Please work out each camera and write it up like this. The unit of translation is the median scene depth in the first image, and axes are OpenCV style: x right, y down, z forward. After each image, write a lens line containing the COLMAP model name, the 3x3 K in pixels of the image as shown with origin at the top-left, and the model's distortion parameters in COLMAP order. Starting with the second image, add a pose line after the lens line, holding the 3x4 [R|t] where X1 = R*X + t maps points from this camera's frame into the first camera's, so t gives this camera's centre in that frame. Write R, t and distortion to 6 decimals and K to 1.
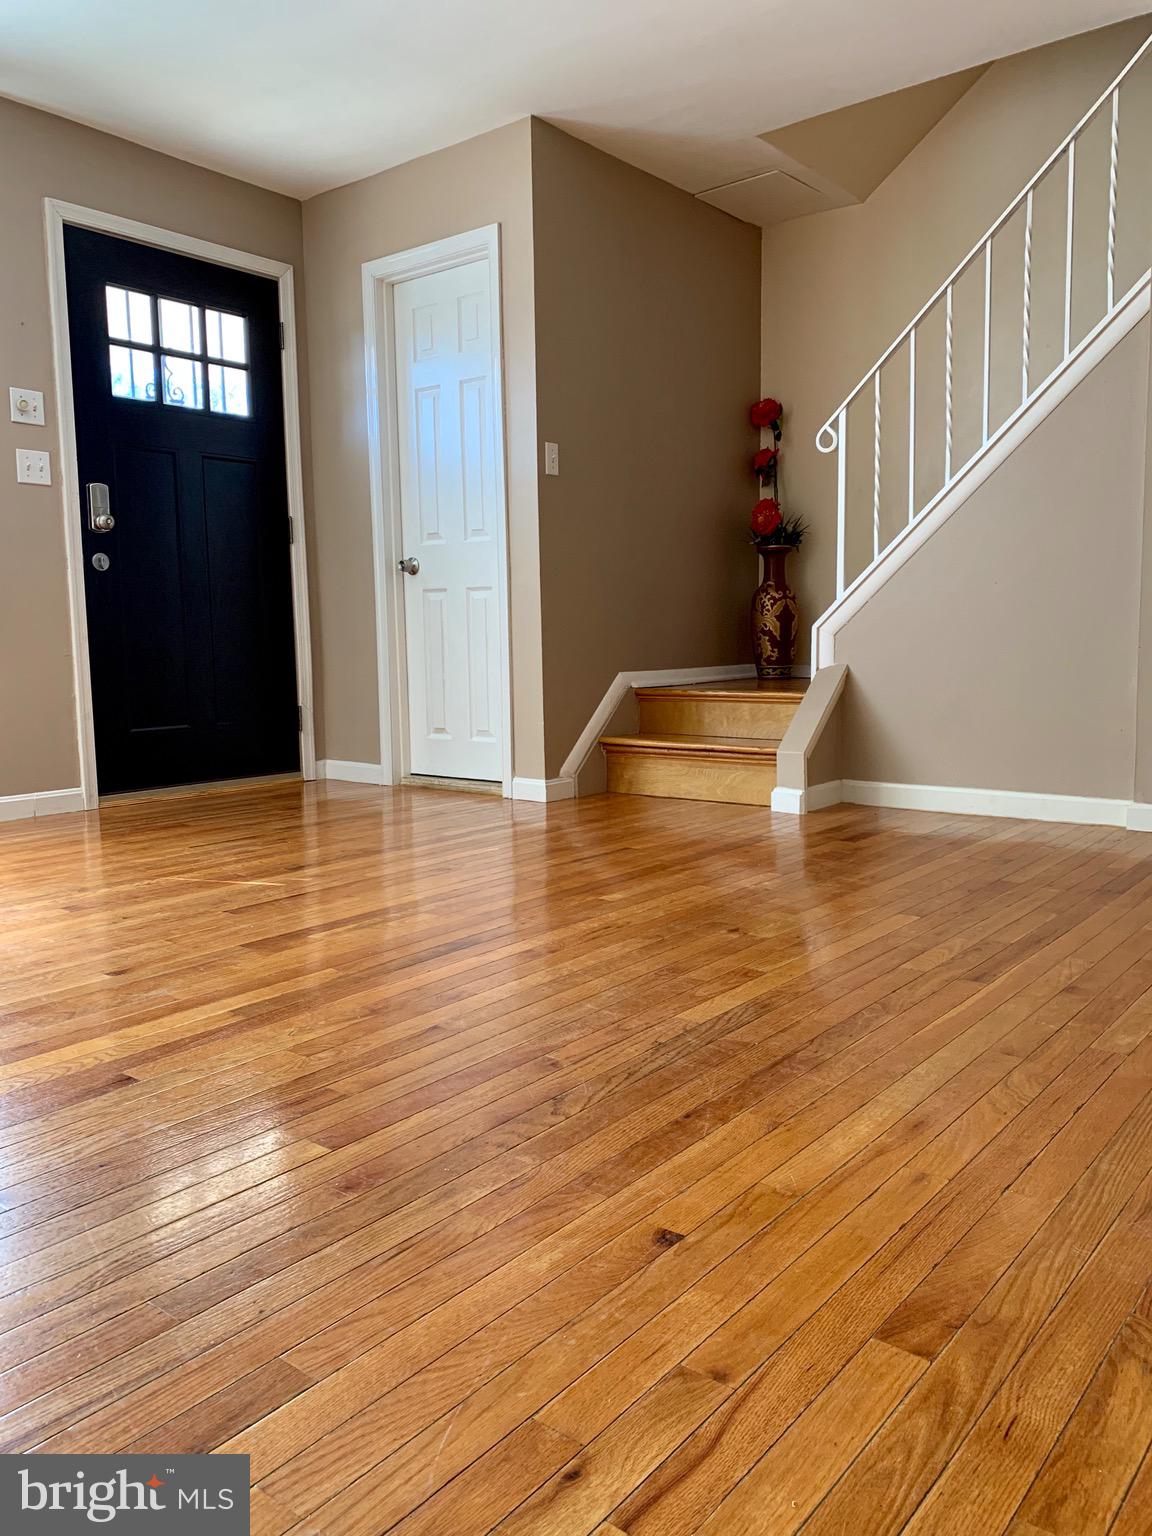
lens RADIAL K [[1175.8, 0, 589.0], [0, 1175.8, 758.6], [0, 0, 1]] dist [0.036247, -0.047264]
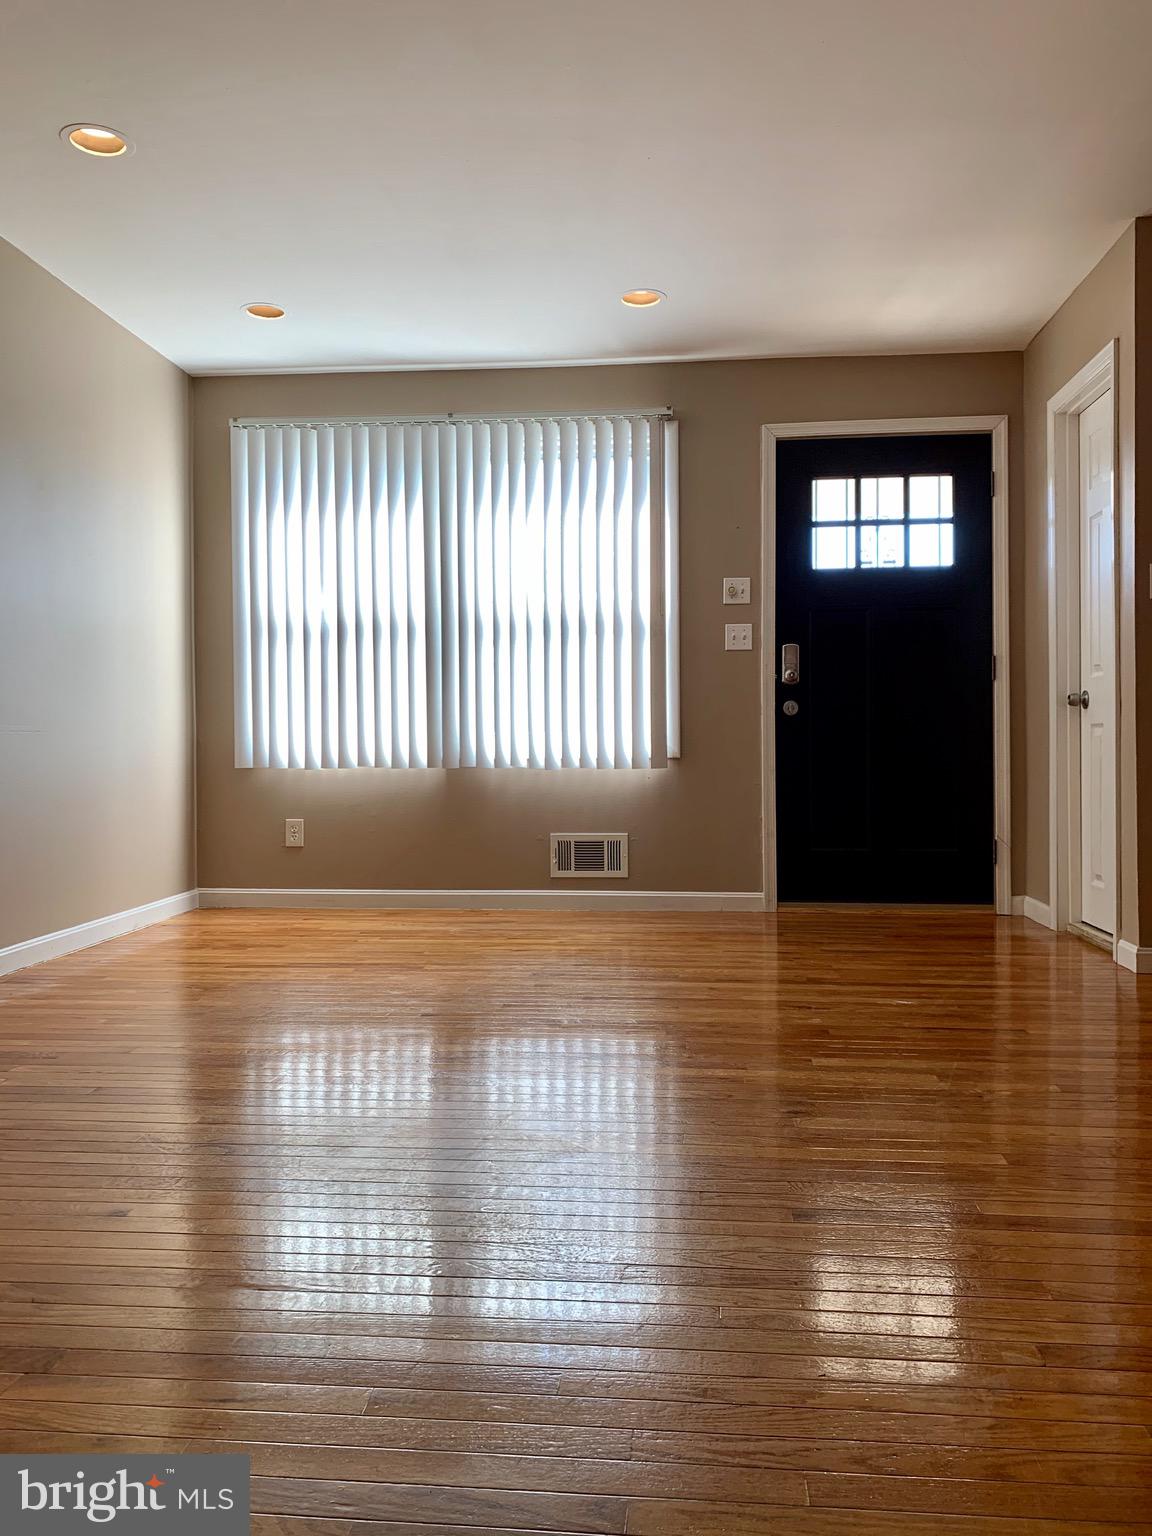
lens RADIAL K [[1175.8, 0, 575.9], [0, 1175.8, 767.5], [0, 0, 1]] dist [0.036247, -0.047264]
pose [[0.530594, 0.025202, -0.847251, 0.489849], [-0.093393, 0.995210, -0.028885, -0.050736], [0.842465, 0.094454, 0.530406, 0.184887]]
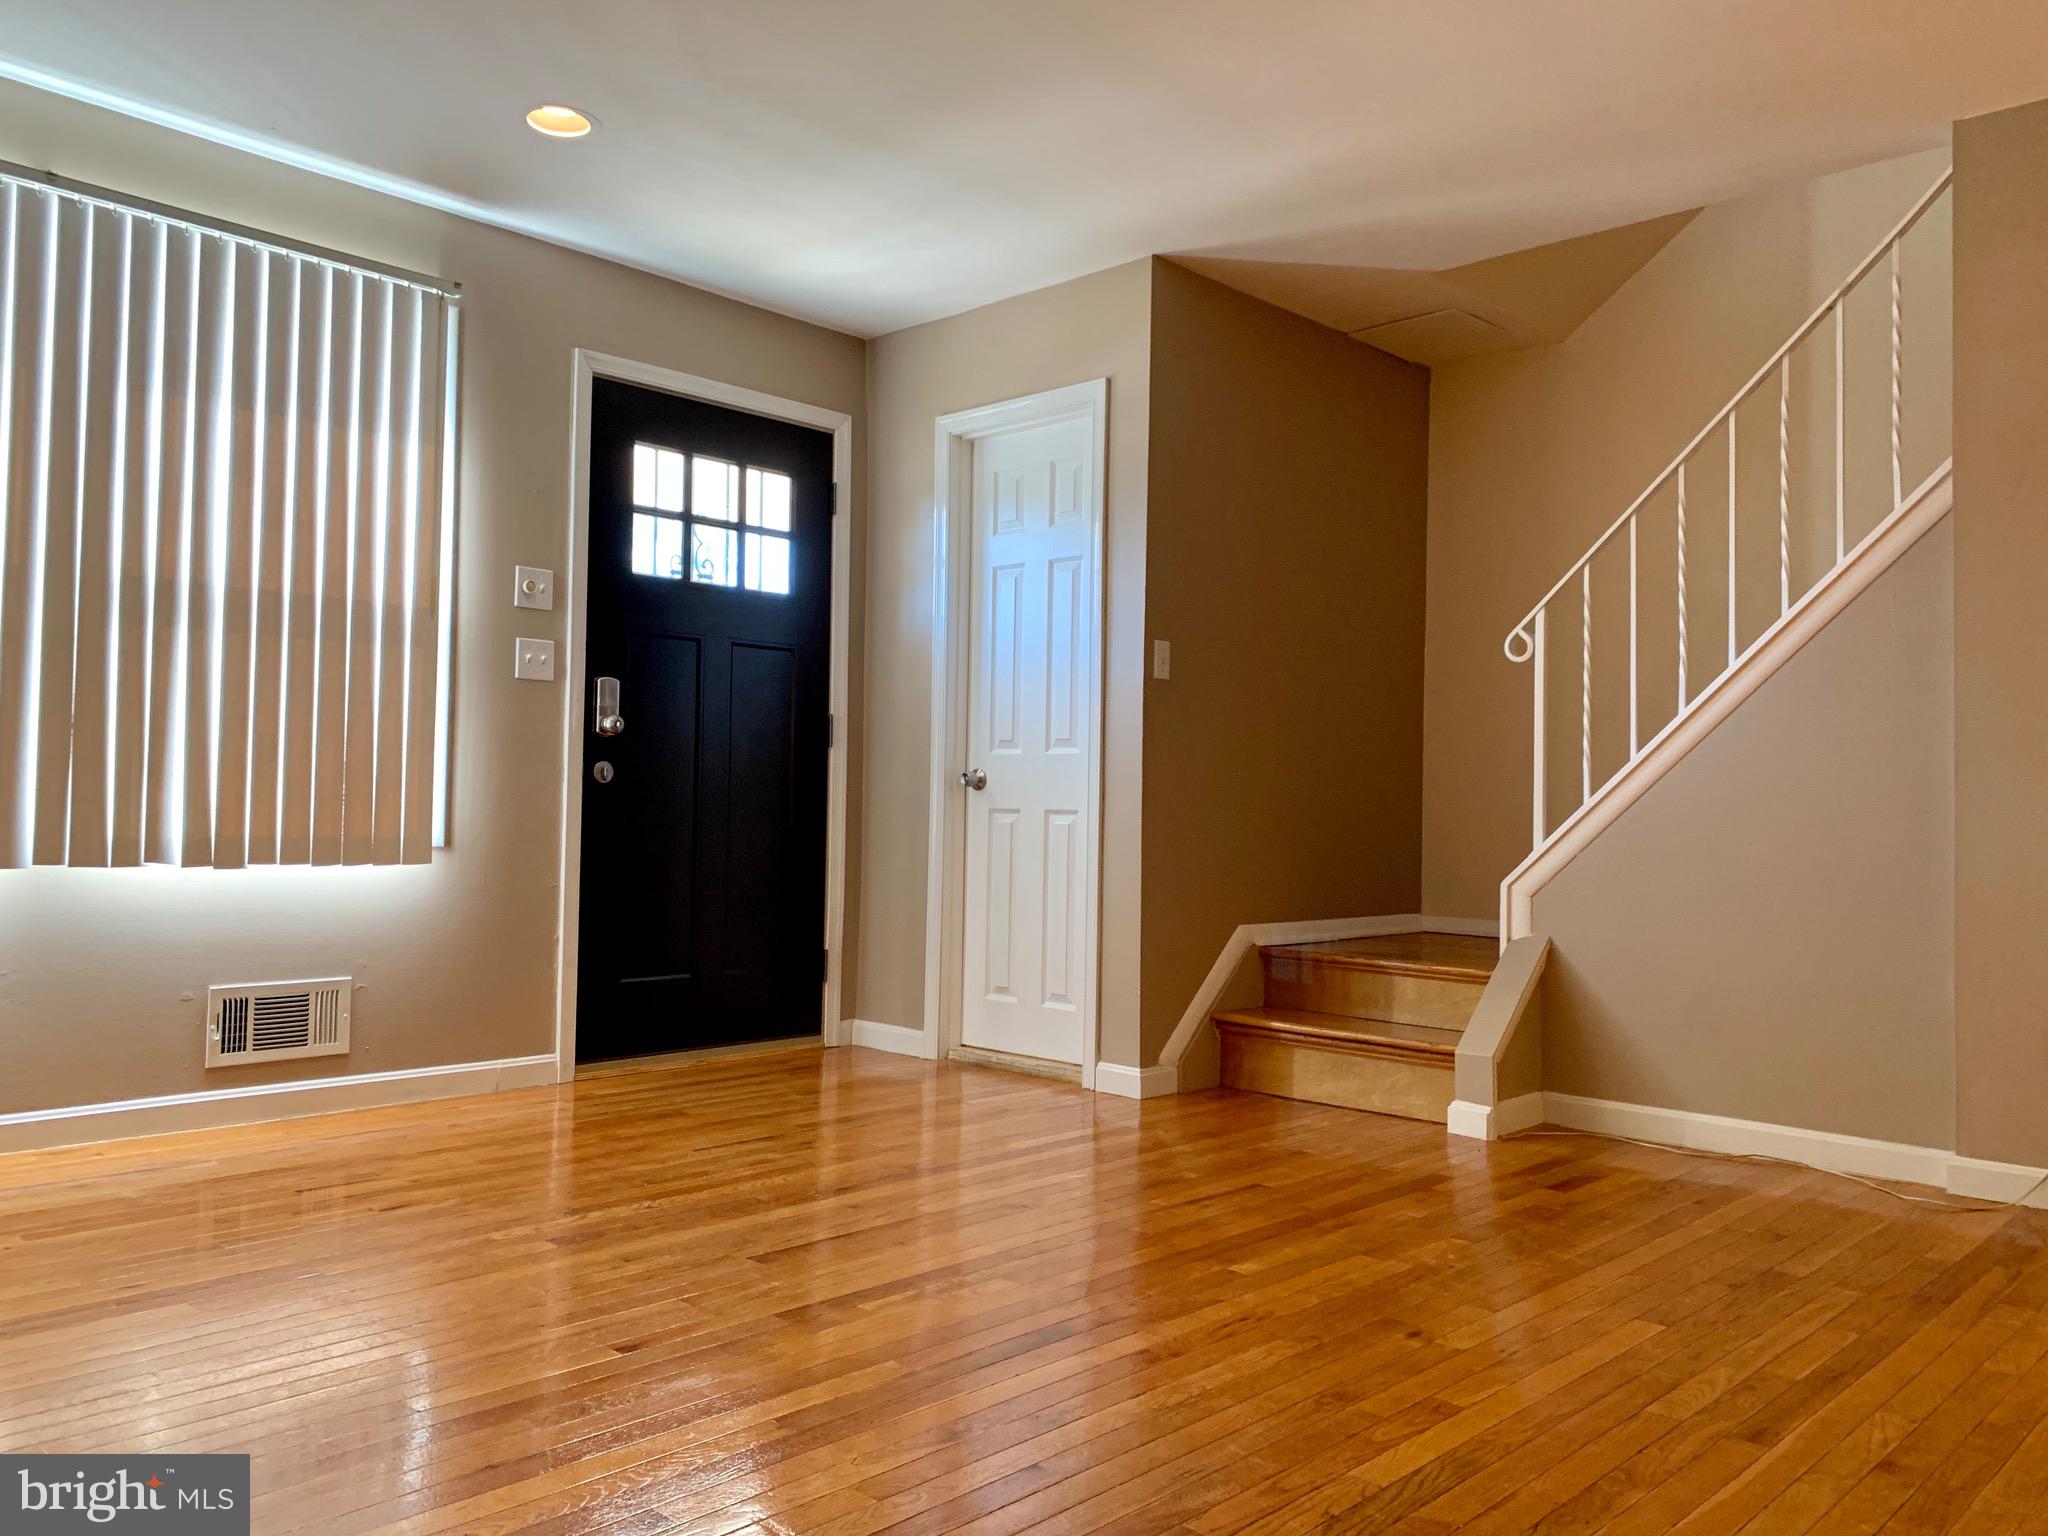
lens RADIAL K [[1567.8, 0, 1022.3], [0, 1567.8, 752.8], [0, 0, 1]] dist [0.036247, -0.047264]
pose [[0.995089, 0.028539, -0.094784, -0.023784], [-0.041650, 0.989364, -0.139368, -0.040777], [0.089799, 0.142631, 0.985694, -0.040985]]
